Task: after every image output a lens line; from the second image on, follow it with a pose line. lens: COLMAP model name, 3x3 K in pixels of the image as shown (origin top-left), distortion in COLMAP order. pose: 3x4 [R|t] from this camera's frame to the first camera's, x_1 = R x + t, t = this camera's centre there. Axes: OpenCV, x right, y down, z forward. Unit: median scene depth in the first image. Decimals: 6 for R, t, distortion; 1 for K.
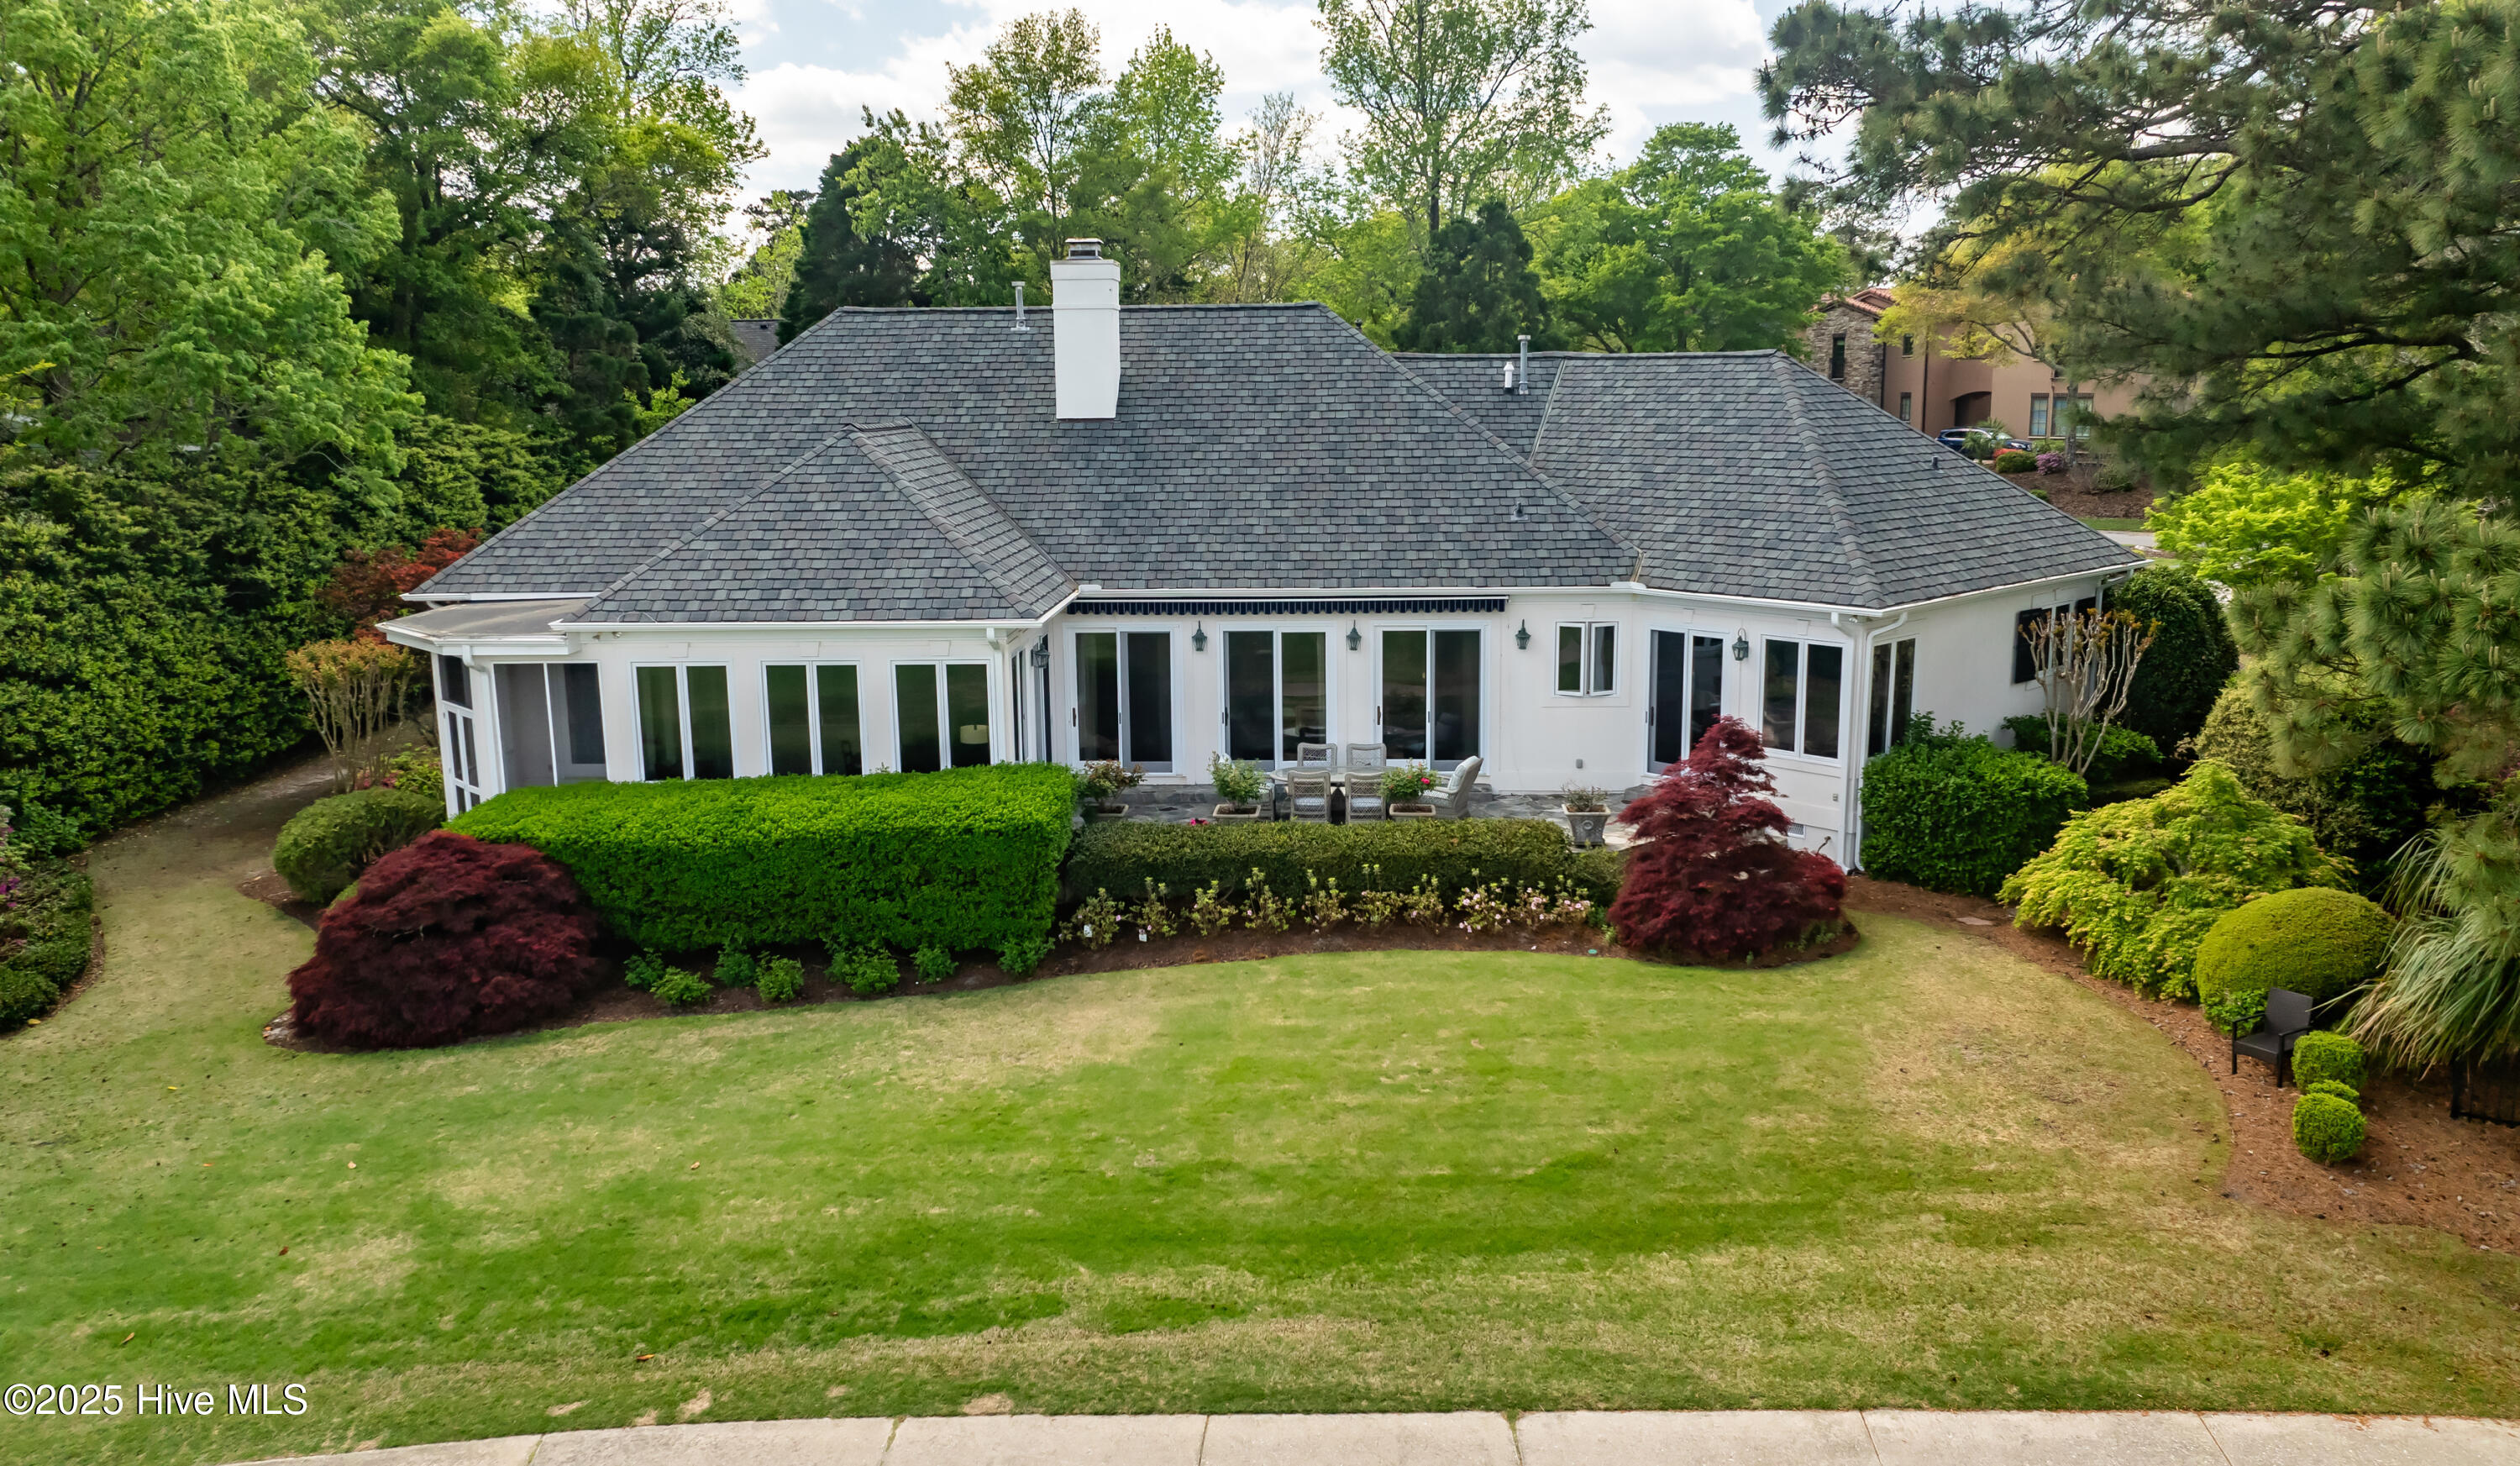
lens RADIAL K [[1847.7, 0, 1308.0], [0, 1847.7, 725.7], [0, 0, 1]] dist [-0.020574, 0.009606]
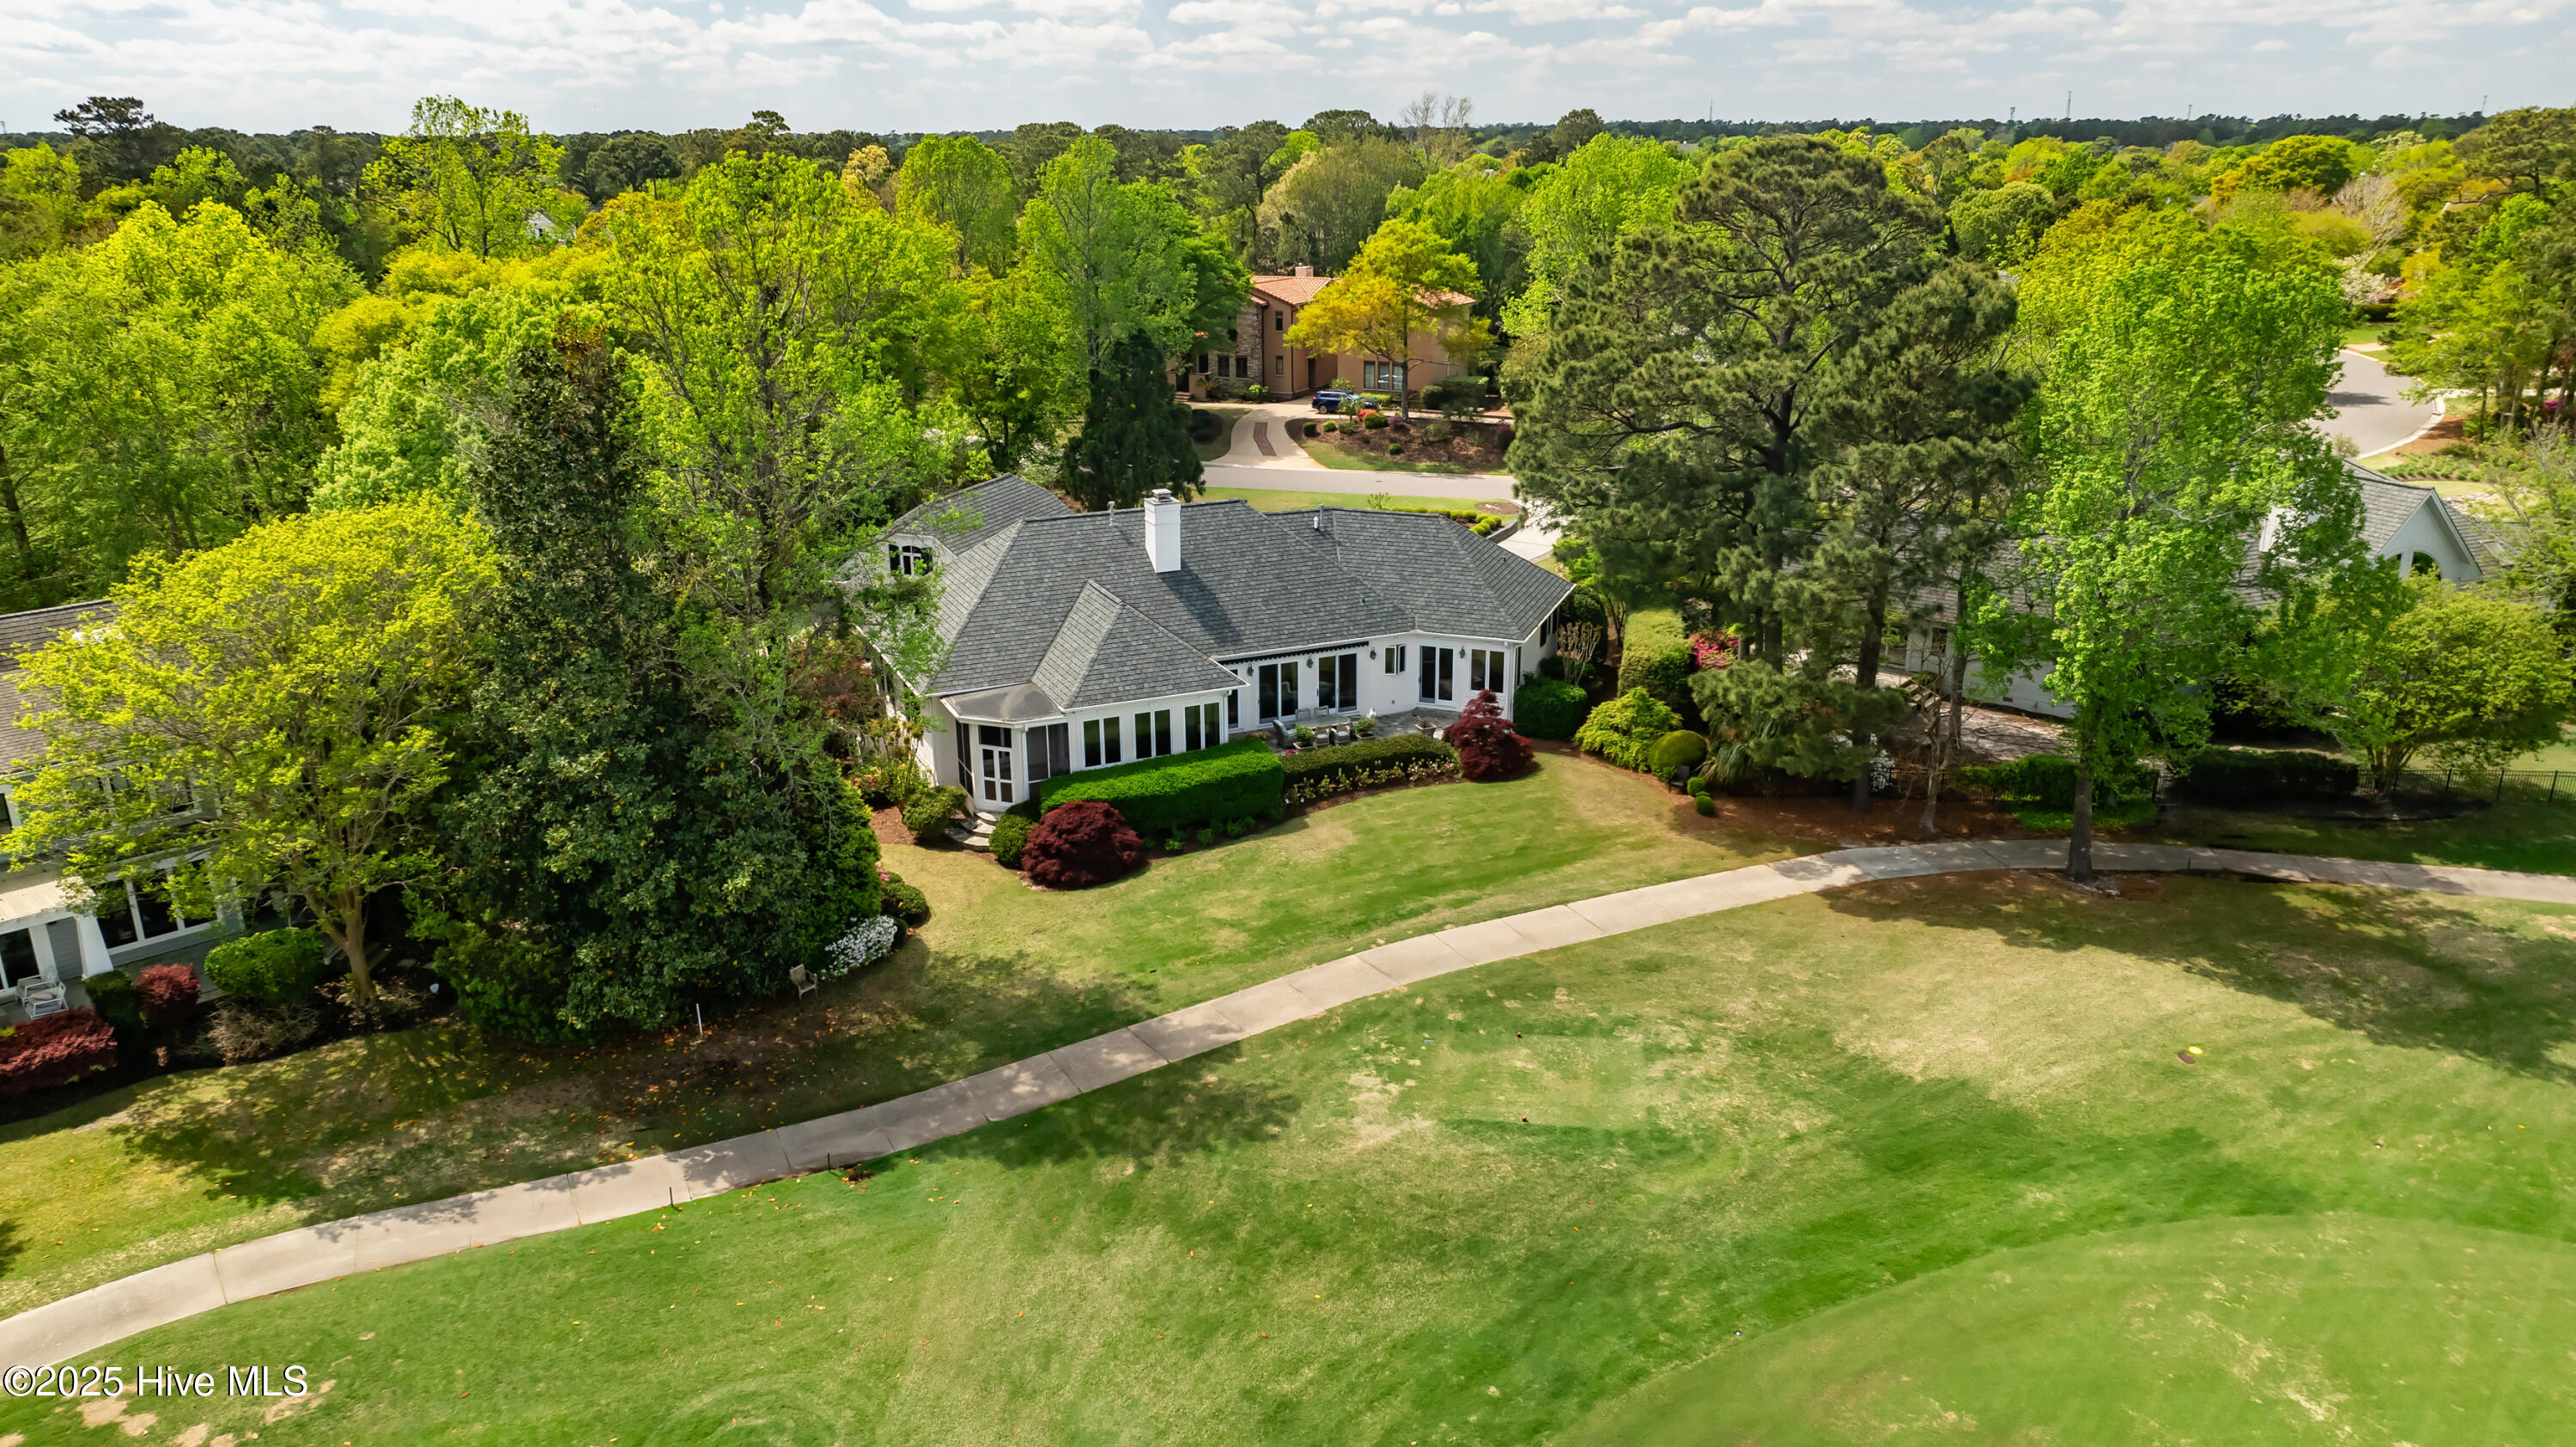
lens RADIAL K [[1822.4, 0, 1294.2], [0, 1822.4, 729.3], [0, 0, 1]] dist [-0.019678, 0.002124]
pose [[0.899950, -0.134426, 0.414753, -1.256450], [0.079471, 0.985922, 0.147110, -0.398210], [-0.428689, -0.099431, 0.897964, -1.425511]]
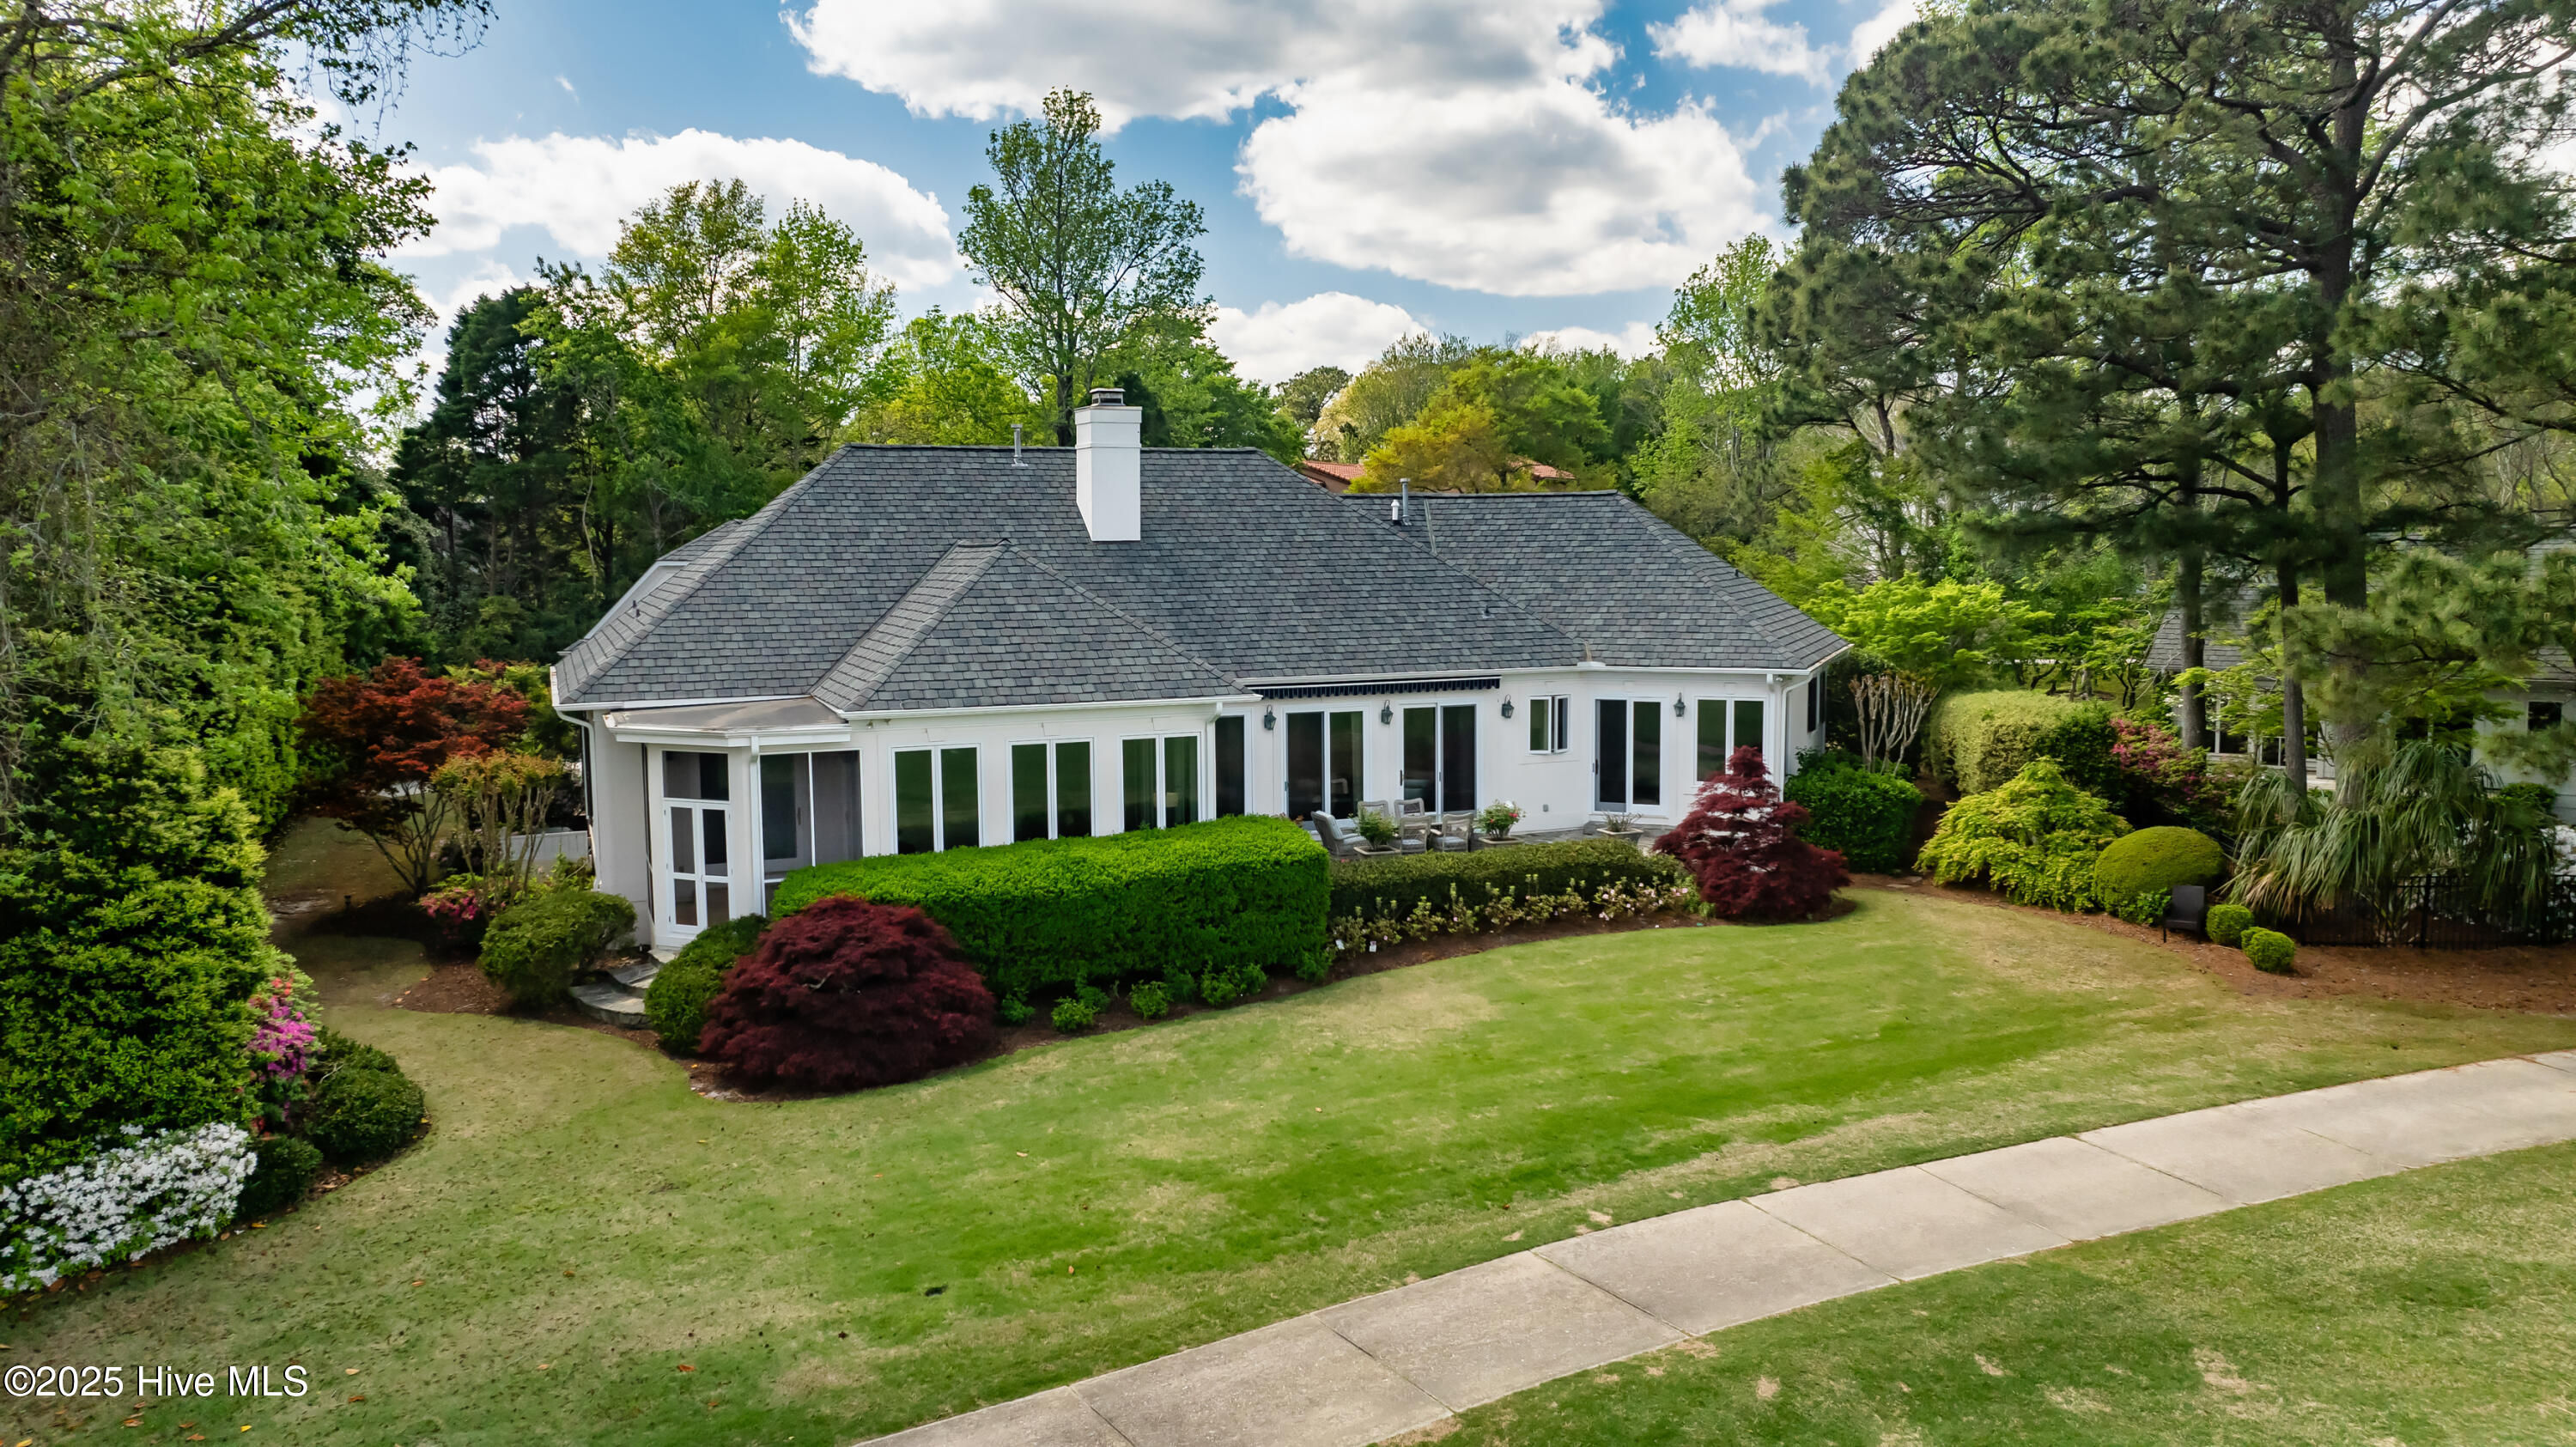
lens RADIAL K [[1822.4, 0, 1290.9], [0, 1822.4, 716.3], [0, 0, 1]] dist [-0.019678, 0.002124]
pose [[0.915313, -0.036350, 0.401100, -0.663642], [0.075485, 0.993753, -0.082199, 0.061624], [-0.395606, 0.105515, 0.912339, -0.099501]]
